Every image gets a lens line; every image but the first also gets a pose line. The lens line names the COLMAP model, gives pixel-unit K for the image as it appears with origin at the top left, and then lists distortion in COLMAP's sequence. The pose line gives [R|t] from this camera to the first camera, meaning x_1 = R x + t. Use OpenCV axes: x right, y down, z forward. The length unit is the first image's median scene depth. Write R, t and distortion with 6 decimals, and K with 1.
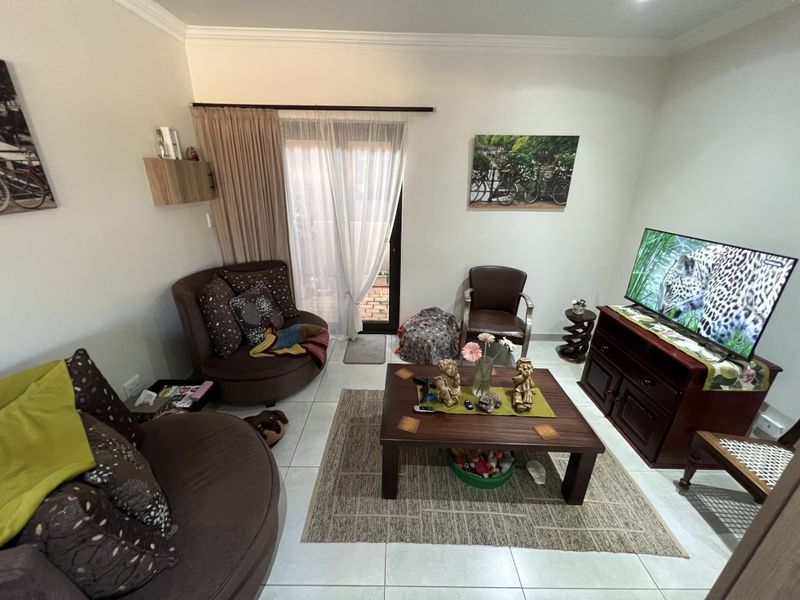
lens RADIAL K [[319.6, 0, 396.8], [0, 319.6, 300.5], [0, 0, 1]] dist [0.001104, -0.000196]
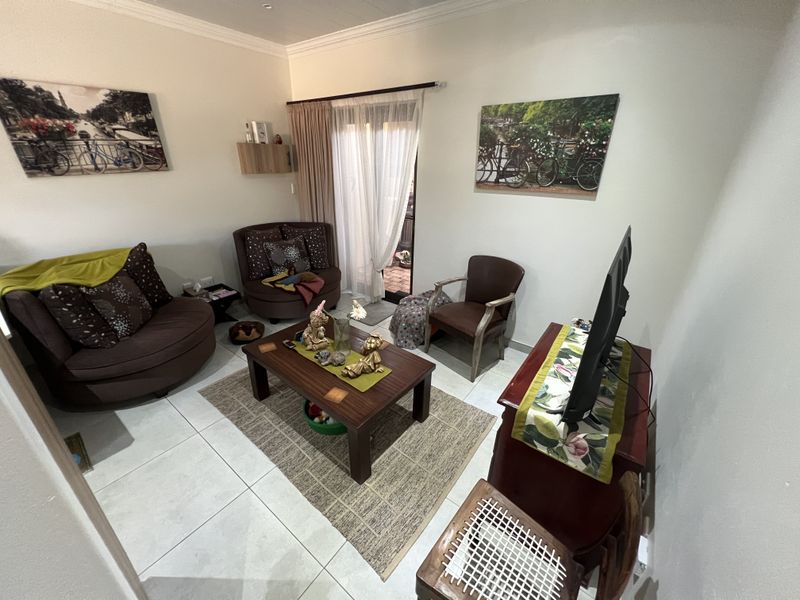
lens RADIAL K [[319.6, 0, 396.8], [0, 319.6, 300.5], [0, 0, 1]] dist [0.001104, -0.000196]
pose [[0.794131, 0.243811, -0.556698, 0.687554], [-0.222181, 0.969065, 0.107469, -0.030223], [0.565679, 0.038343, 0.823734, 0.141508]]
